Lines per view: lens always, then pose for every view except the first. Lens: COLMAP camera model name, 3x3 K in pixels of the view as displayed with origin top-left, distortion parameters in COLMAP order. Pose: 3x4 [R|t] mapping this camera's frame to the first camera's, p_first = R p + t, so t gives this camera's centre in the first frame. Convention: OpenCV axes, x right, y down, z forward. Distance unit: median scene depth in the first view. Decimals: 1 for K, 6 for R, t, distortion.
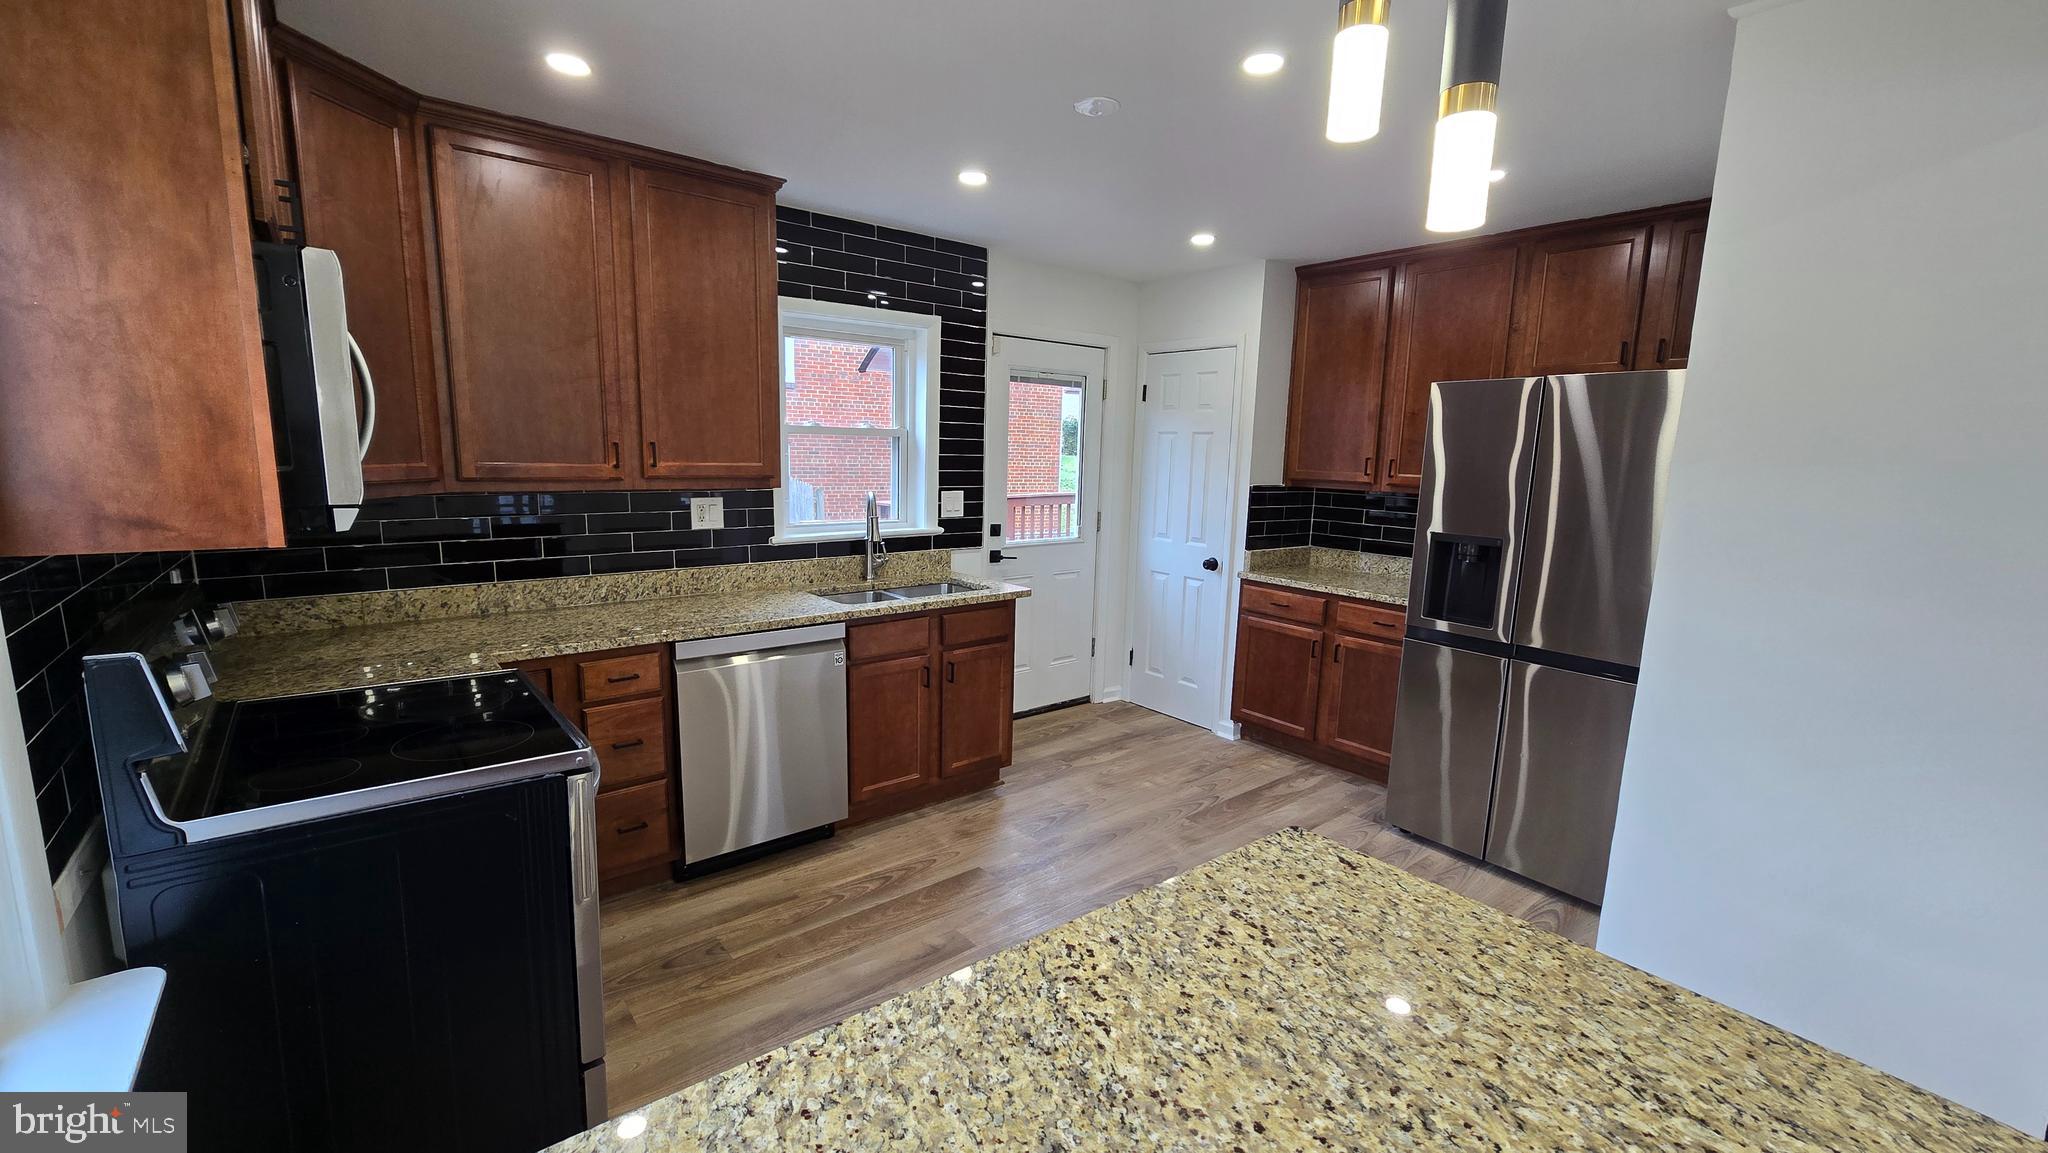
lens RADIAL K [[833.9, 0, 1020.7], [0, 833.9, 586.3], [0, 0, 1]] dist [-0.001057, 0.000190]
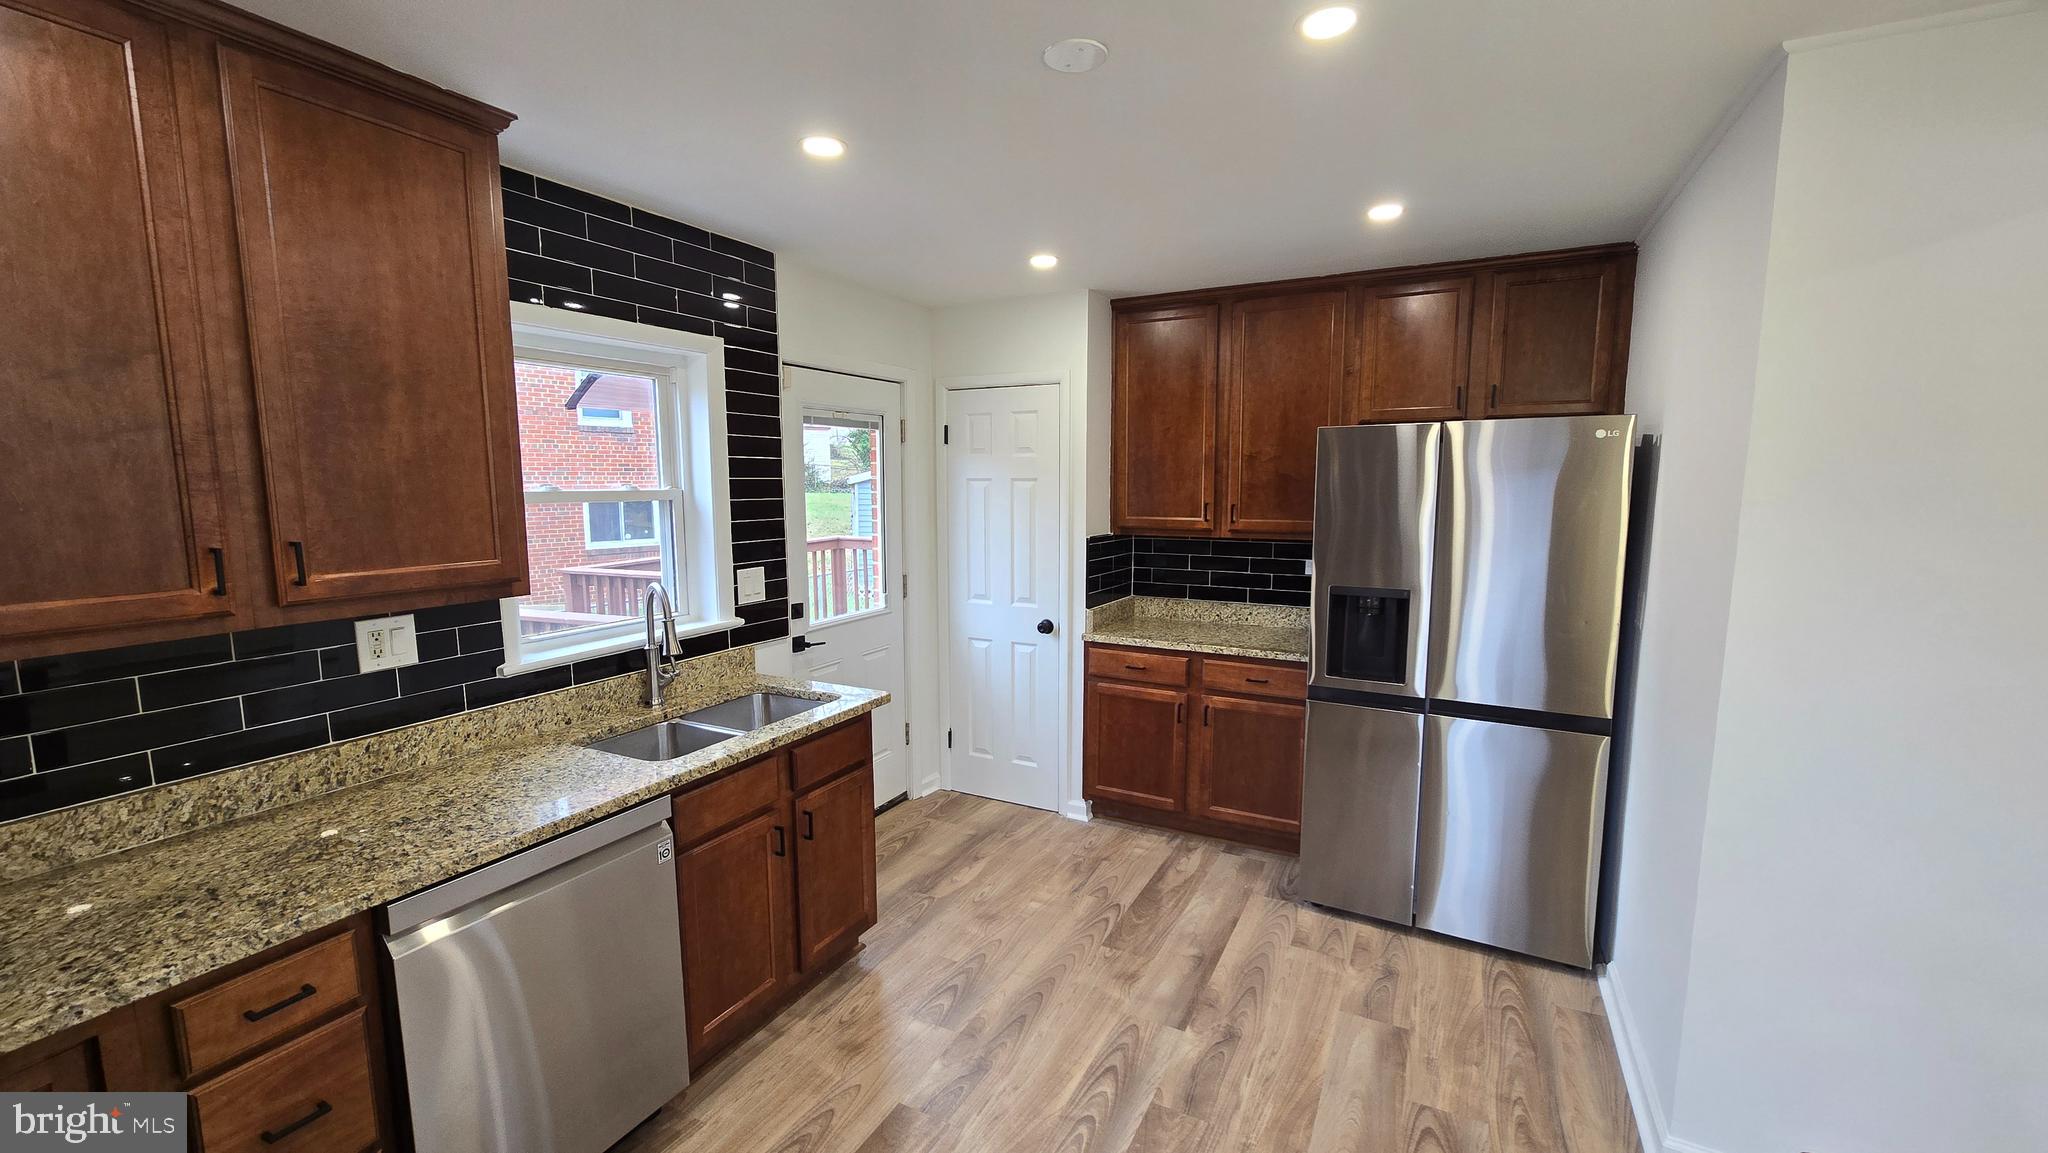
lens RADIAL K [[833.9, 0, 1020.7], [0, 833.9, 586.3], [0, 0, 1]] dist [-0.001057, 0.000190]
pose [[0.921226, -0.076933, 0.381346, -0.157948], [0.090491, 0.995740, -0.017720, -0.067556], [-0.378358, 0.050833, 0.924262, 0.228120]]
